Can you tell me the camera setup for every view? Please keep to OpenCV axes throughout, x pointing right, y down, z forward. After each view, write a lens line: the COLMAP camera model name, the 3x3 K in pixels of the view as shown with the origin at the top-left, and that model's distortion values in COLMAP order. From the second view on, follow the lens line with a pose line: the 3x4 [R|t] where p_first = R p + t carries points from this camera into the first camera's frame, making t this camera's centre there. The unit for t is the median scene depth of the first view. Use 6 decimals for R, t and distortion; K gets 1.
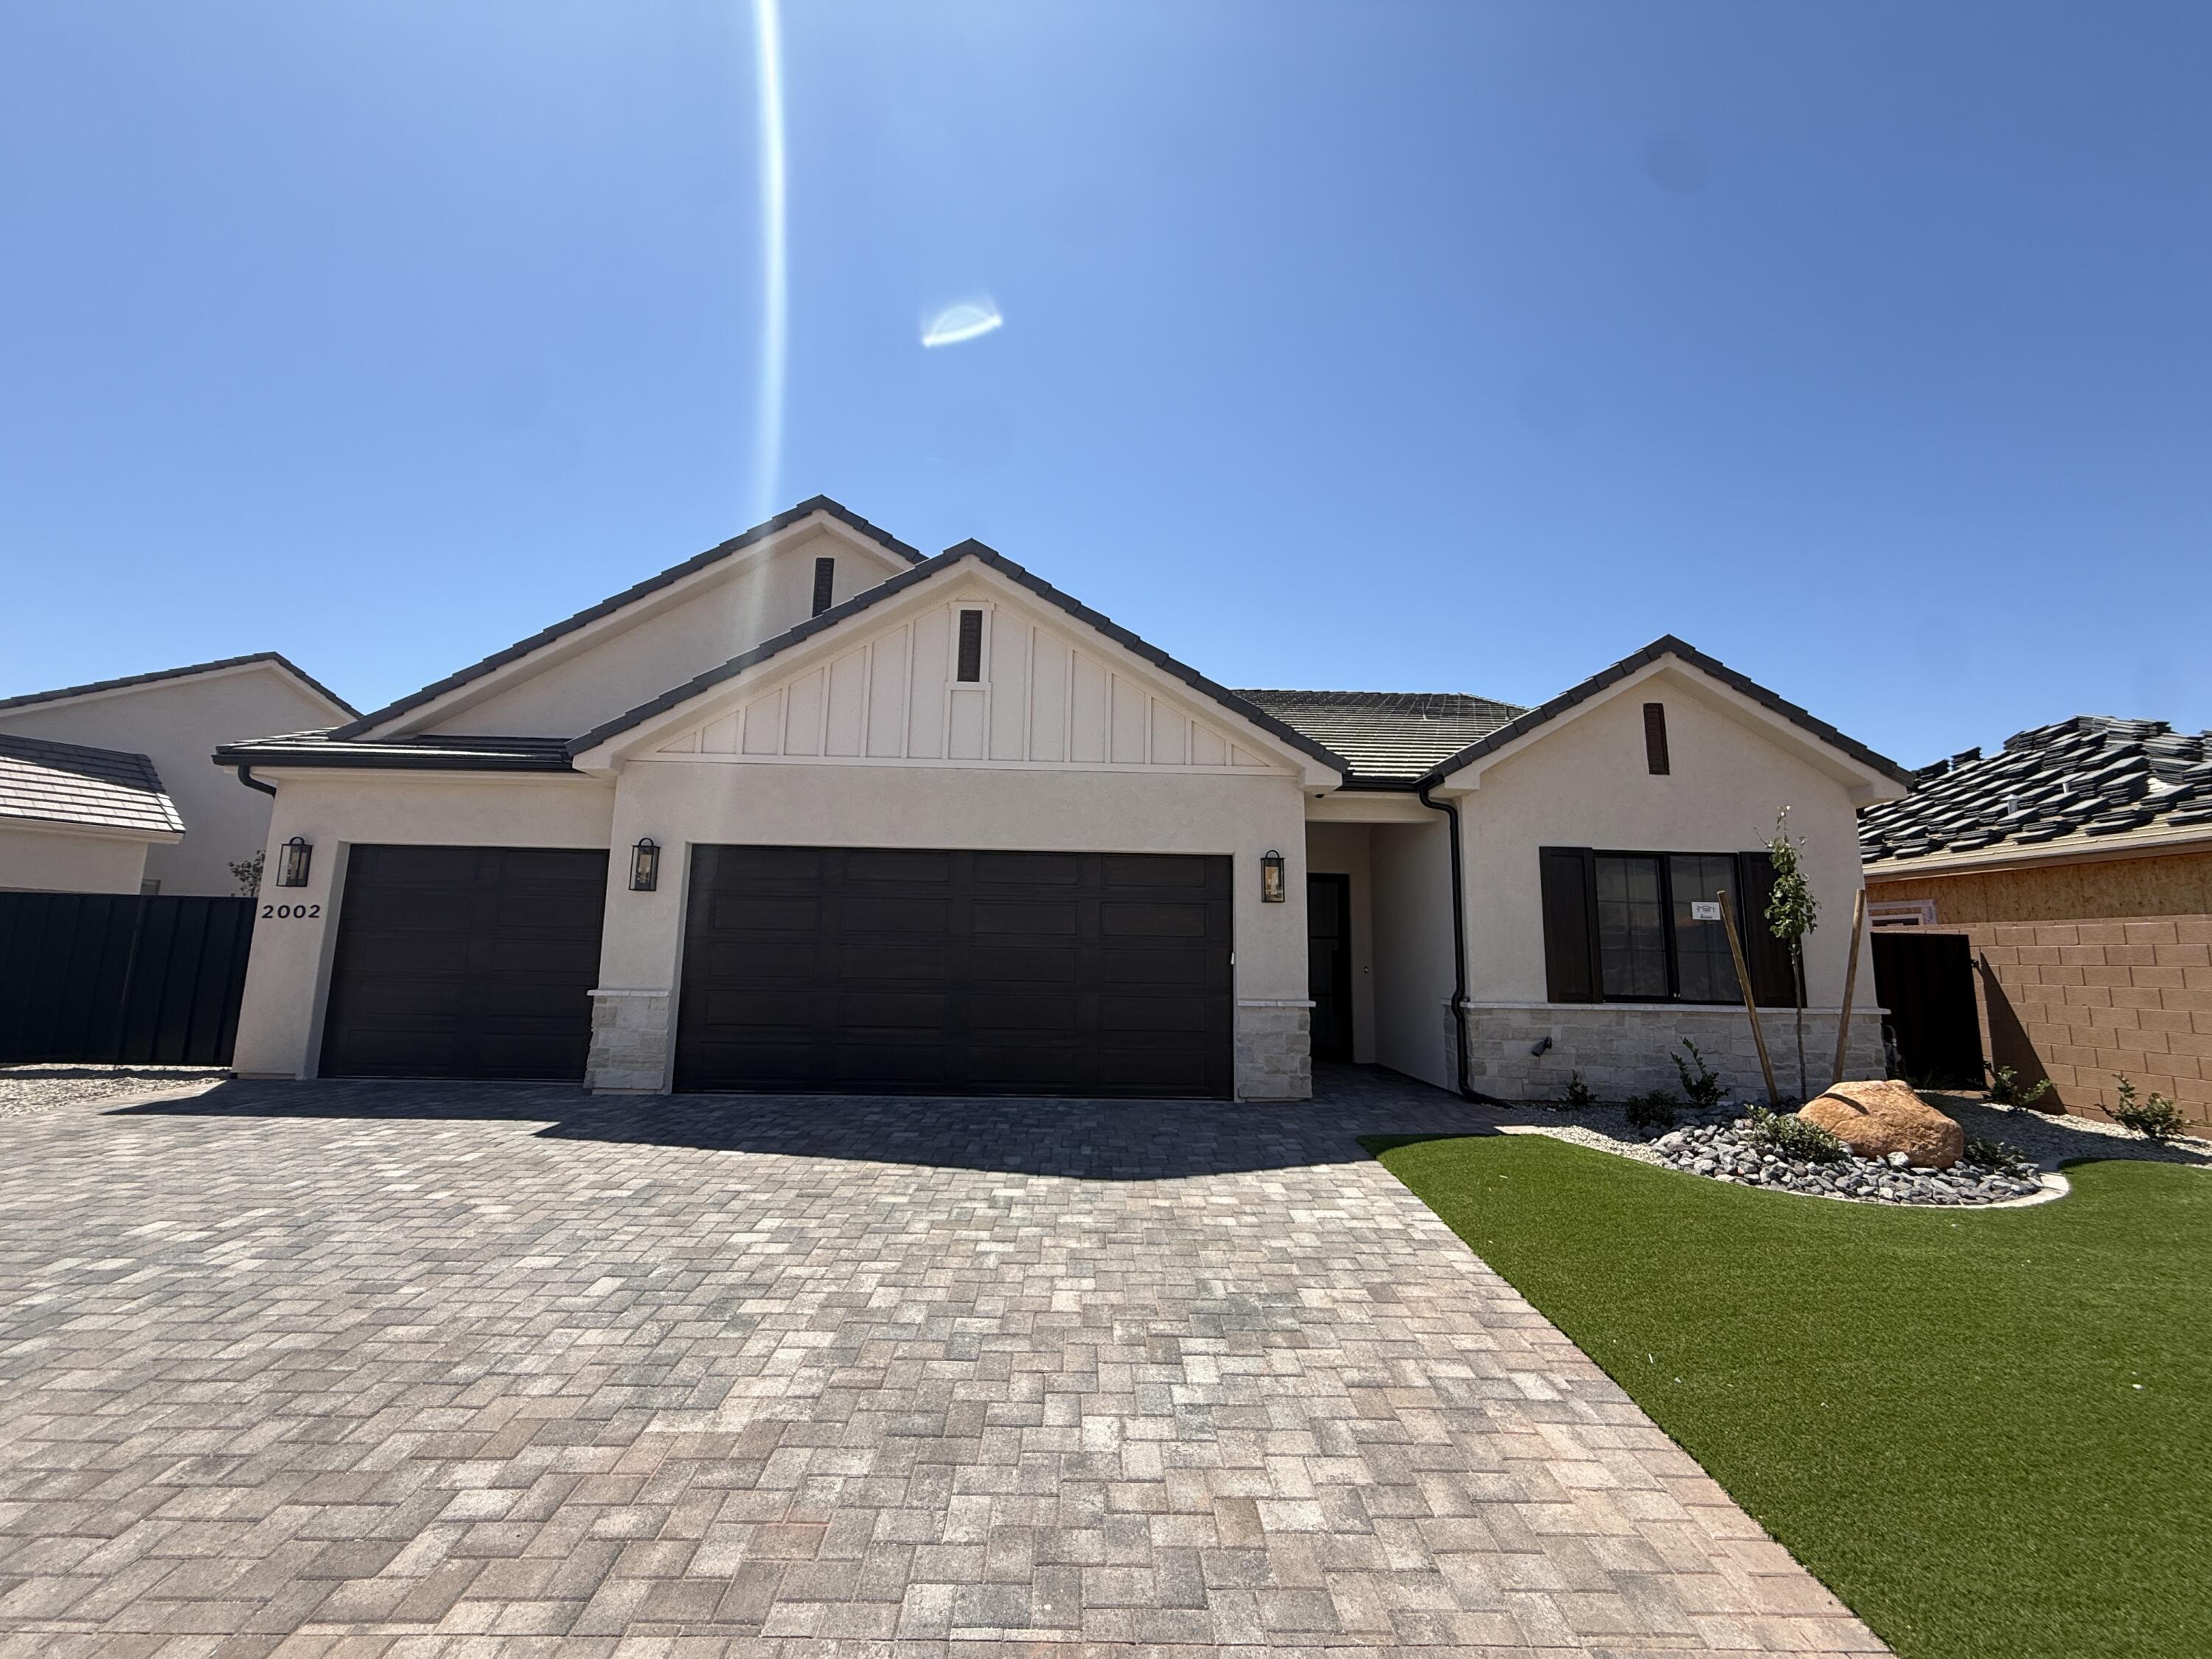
lens RADIAL K [[888.0, 0, 1101.5], [0, 888.0, 836.0], [0, 0, 1]] dist [0.003510, 0.000052]
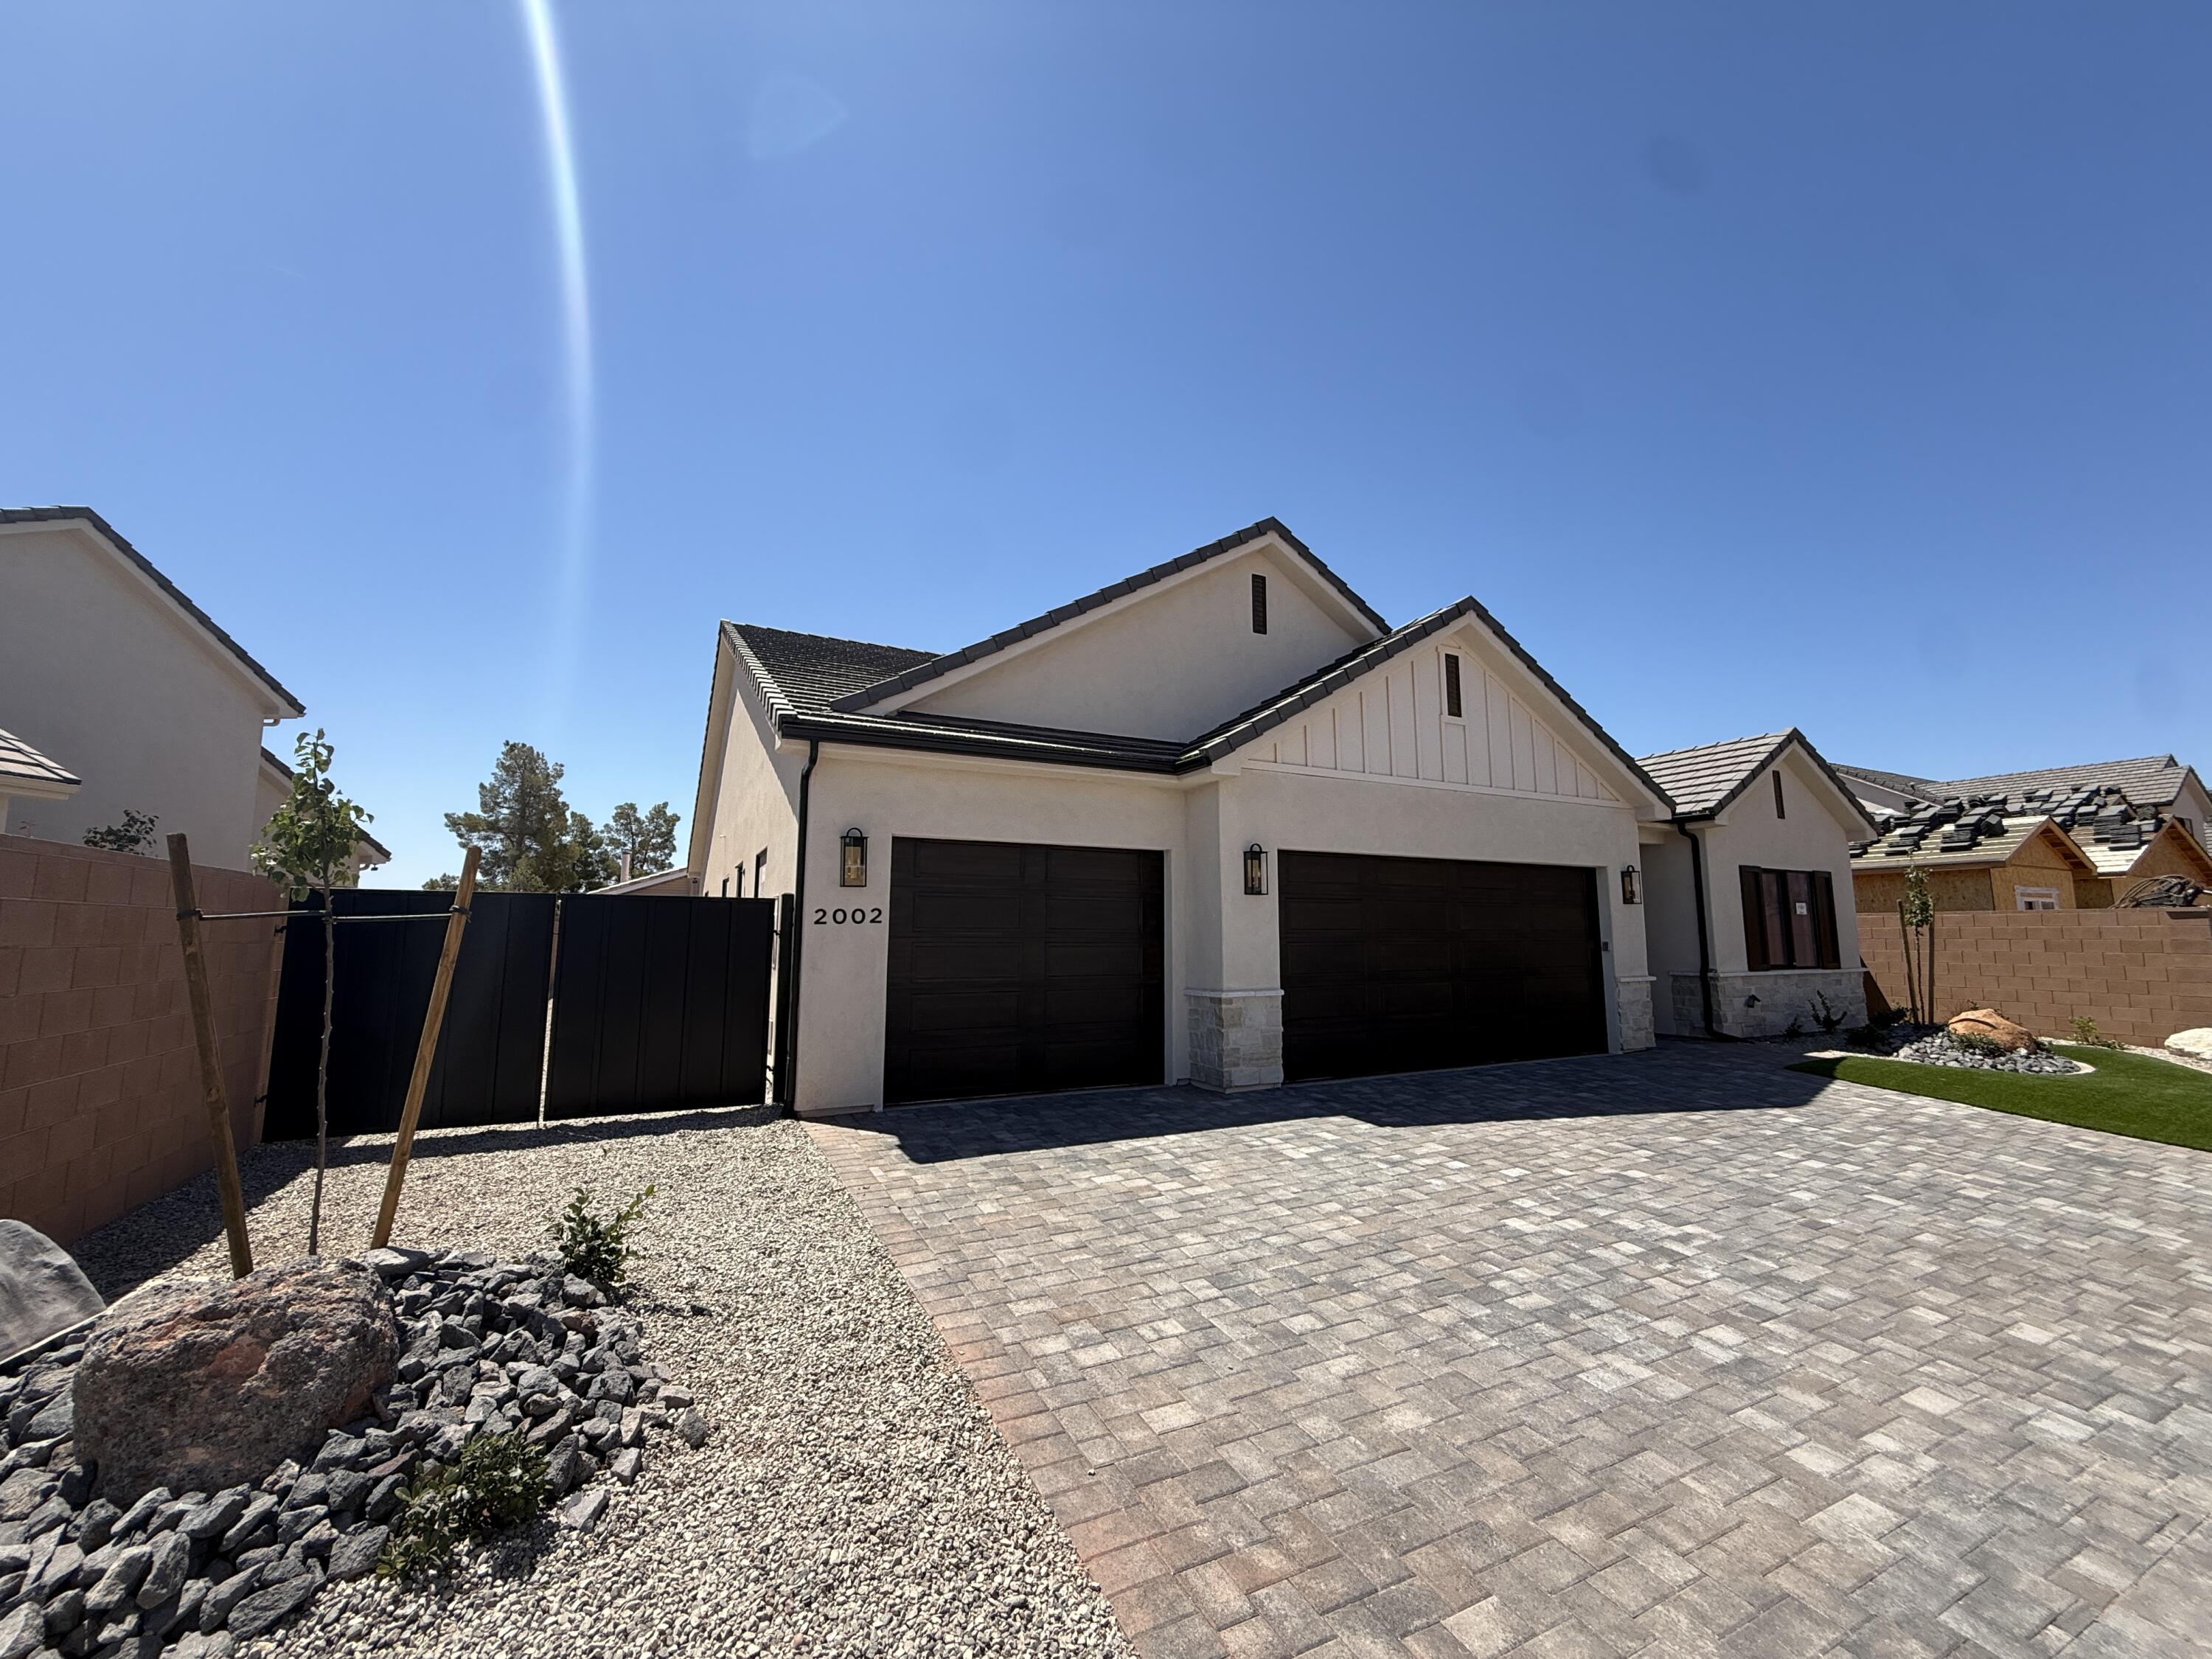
lens RADIAL K [[888.0, 0, 1104.6], [0, 888.0, 821.8], [0, 0, 1]] dist [0.003510, 0.000052]
pose [[0.897697, 0.038110, 0.438961, -1.079366], [-0.044033, 0.999025, 0.003316, -0.018178], [-0.438407, -0.022305, 0.898500, 0.138480]]
